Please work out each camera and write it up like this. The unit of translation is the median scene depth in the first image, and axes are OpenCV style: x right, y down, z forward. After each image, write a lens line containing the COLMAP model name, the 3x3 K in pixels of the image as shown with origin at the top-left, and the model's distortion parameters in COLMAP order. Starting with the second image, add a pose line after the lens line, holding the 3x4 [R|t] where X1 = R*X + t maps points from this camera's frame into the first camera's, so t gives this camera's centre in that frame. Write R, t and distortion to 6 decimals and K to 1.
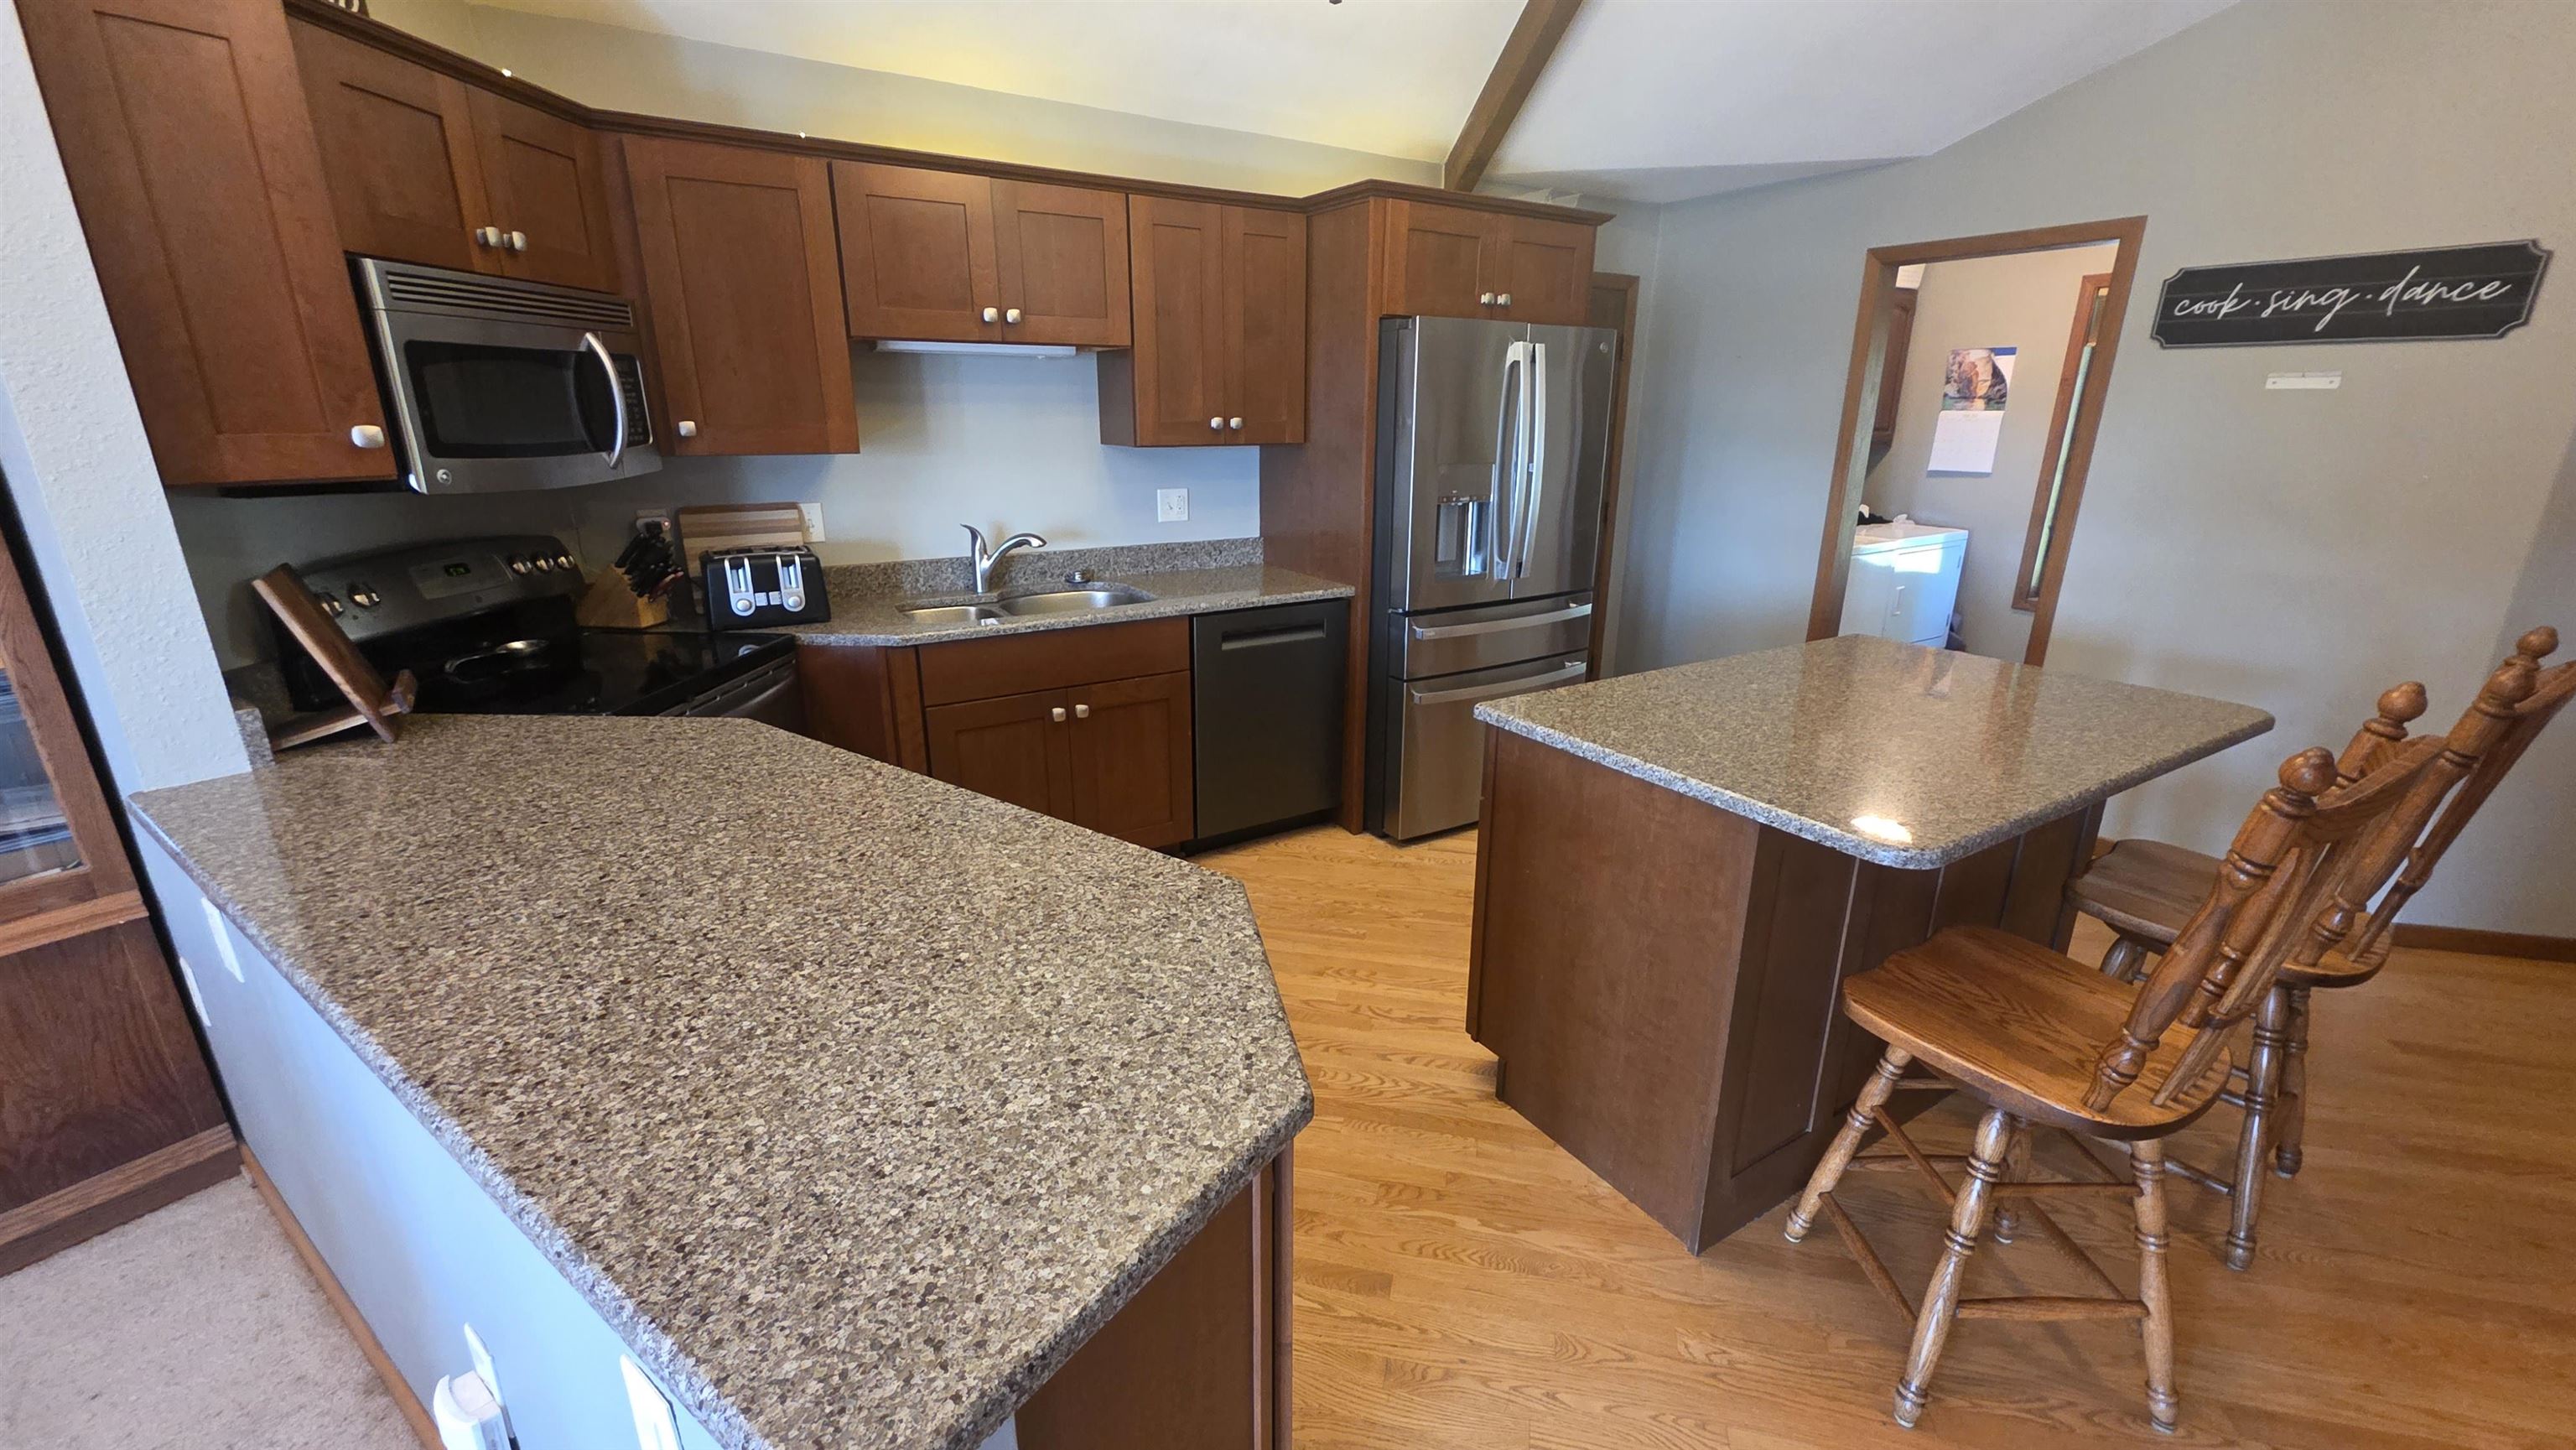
lens RADIAL K [[1023.3, 0, 1297.9], [0, 1023.3, 718.7], [0, 0, 1]] dist [0.003225, 0.000068]
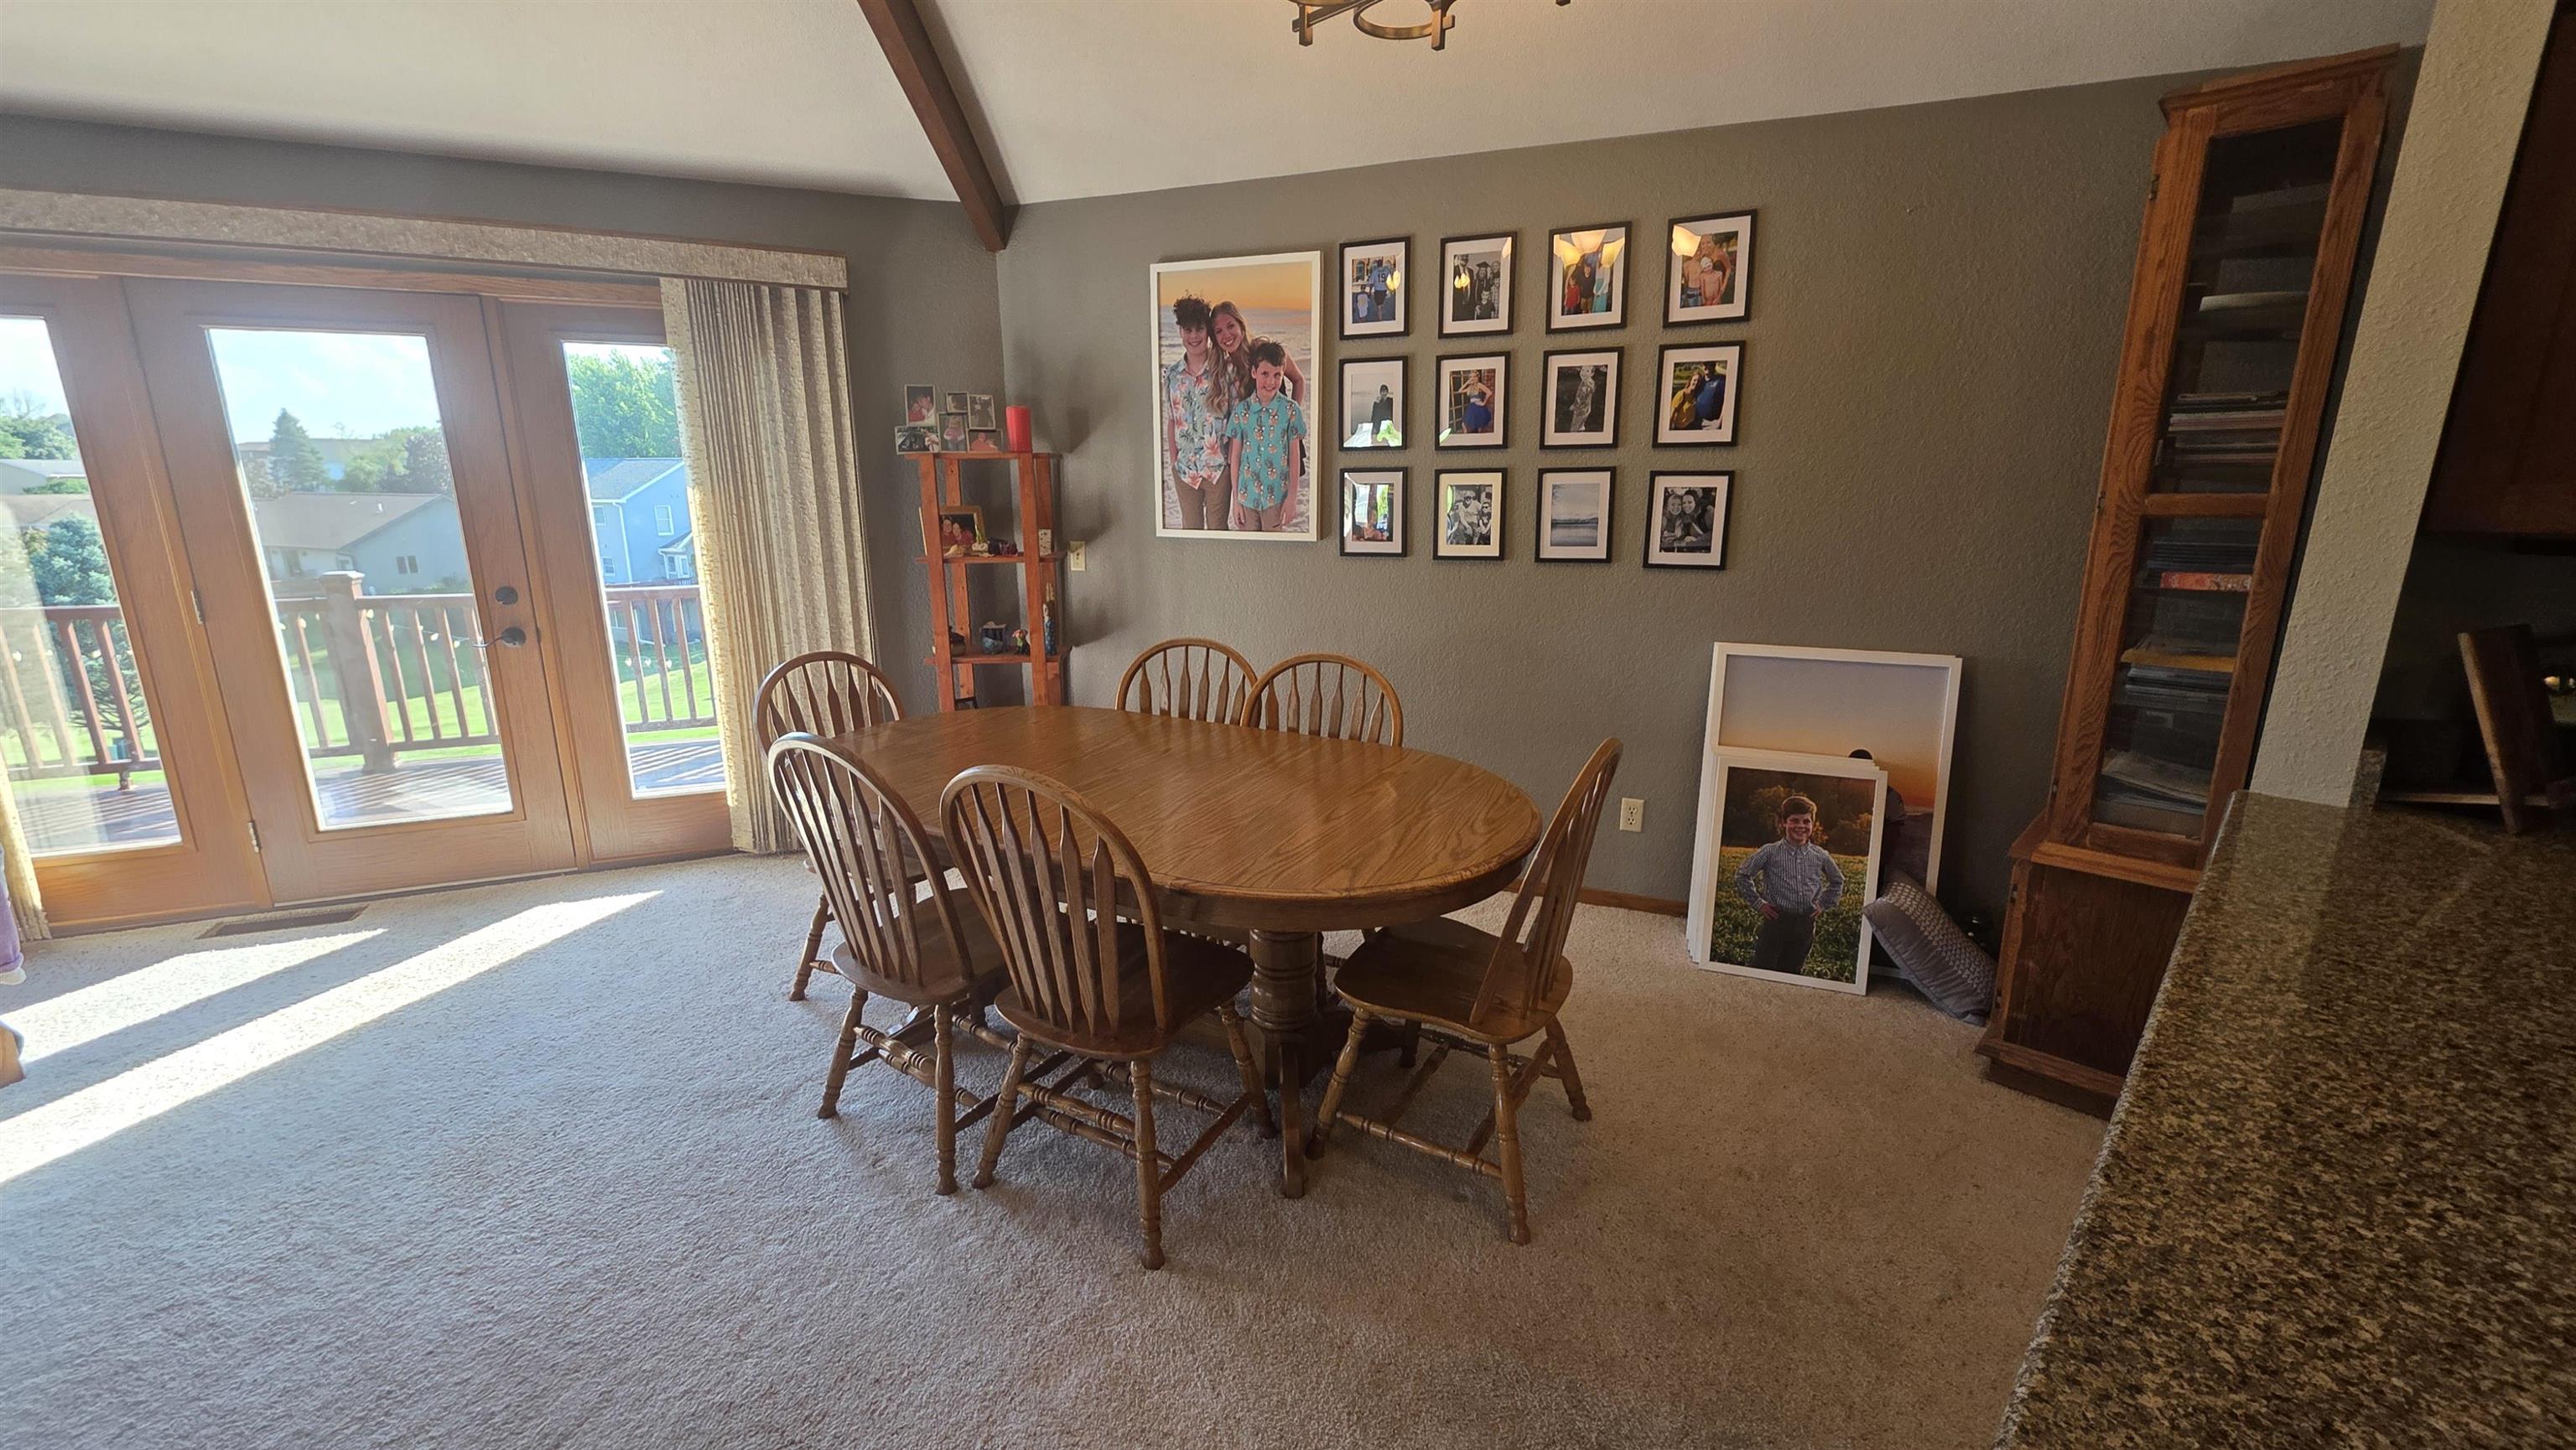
lens RADIAL K [[1023.3, 0, 1297.9], [0, 1023.3, 718.7], [0, 0, 1]] dist [0.003225, 0.000068]
pose [[-0.167955, 0.223490, -0.960127, 0.161613], [-0.288701, 0.920107, 0.264677, 0.000222], [0.942572, 0.321644, -0.090015, 0.103969]]
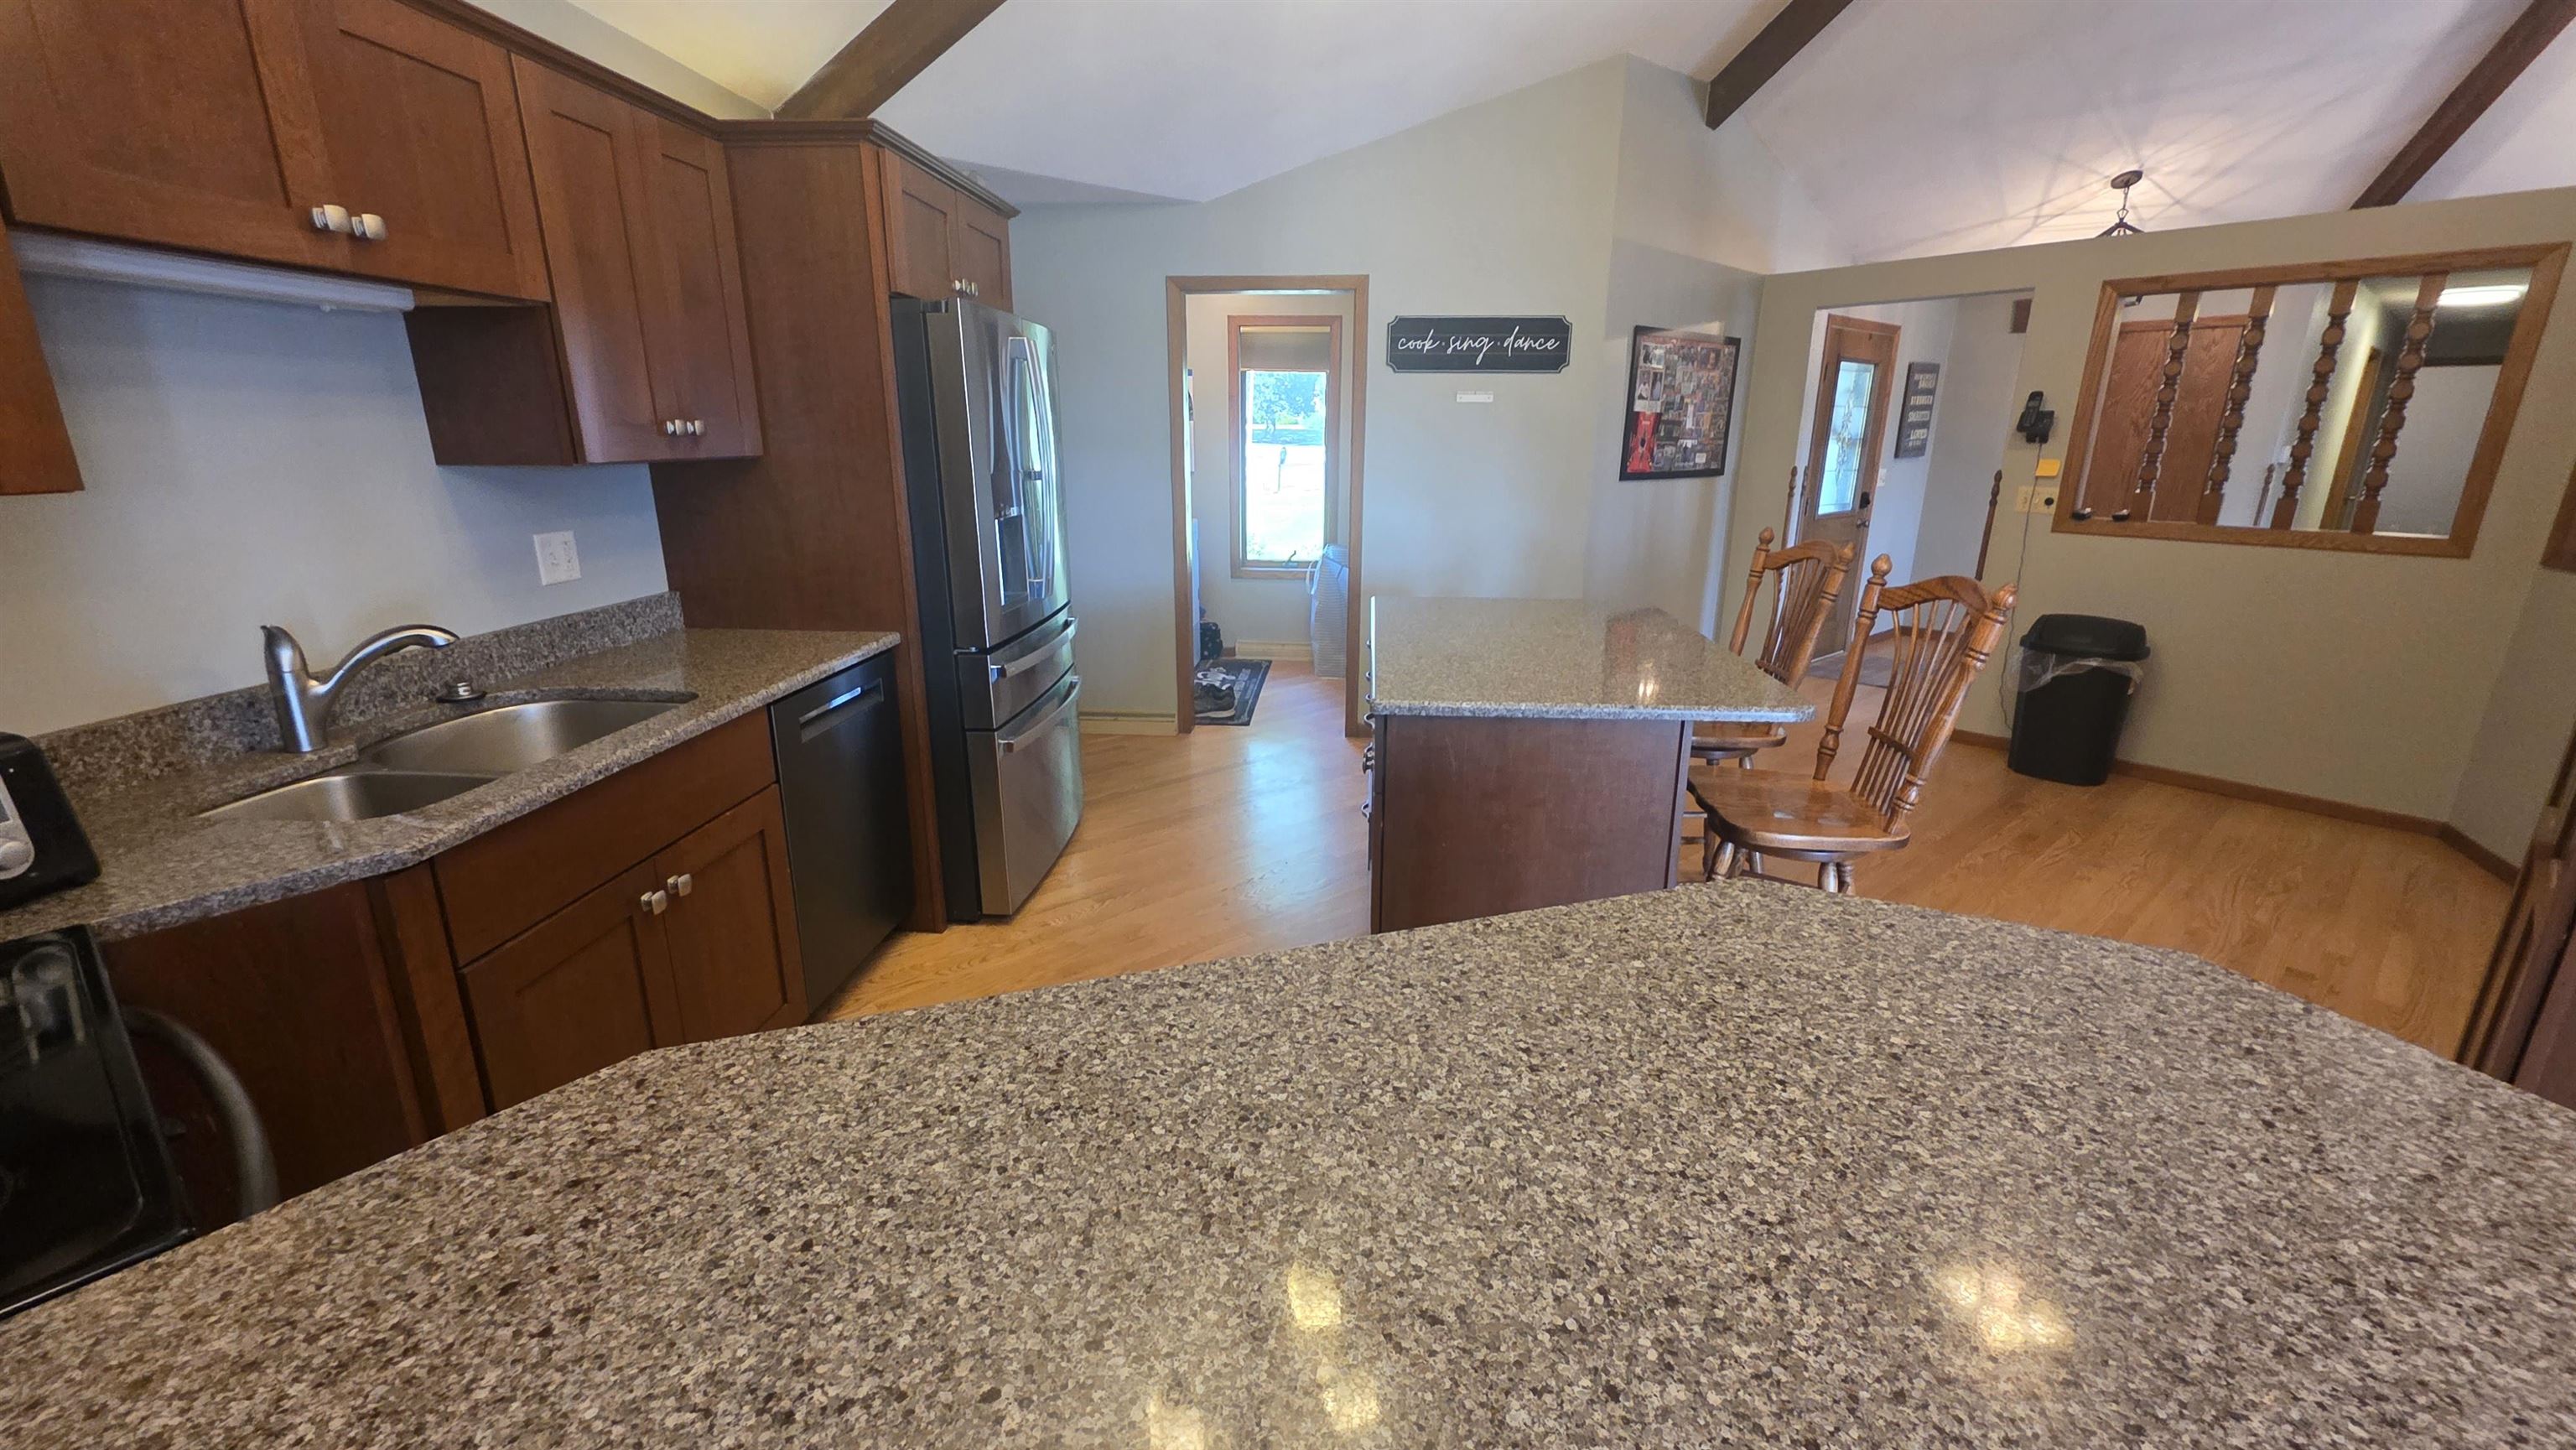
lens RADIAL K [[1024.0, 0, 1284.5], [0, 1024.0, 714.8], [0, 0, 1]] dist [0.004552, 0.000363]
pose [[0.600213, -0.219424, 0.769154, -0.998054], [0.235601, 0.967471, 0.092148, -0.175199], [-0.764354, 0.125905, 0.632385, 0.692819]]
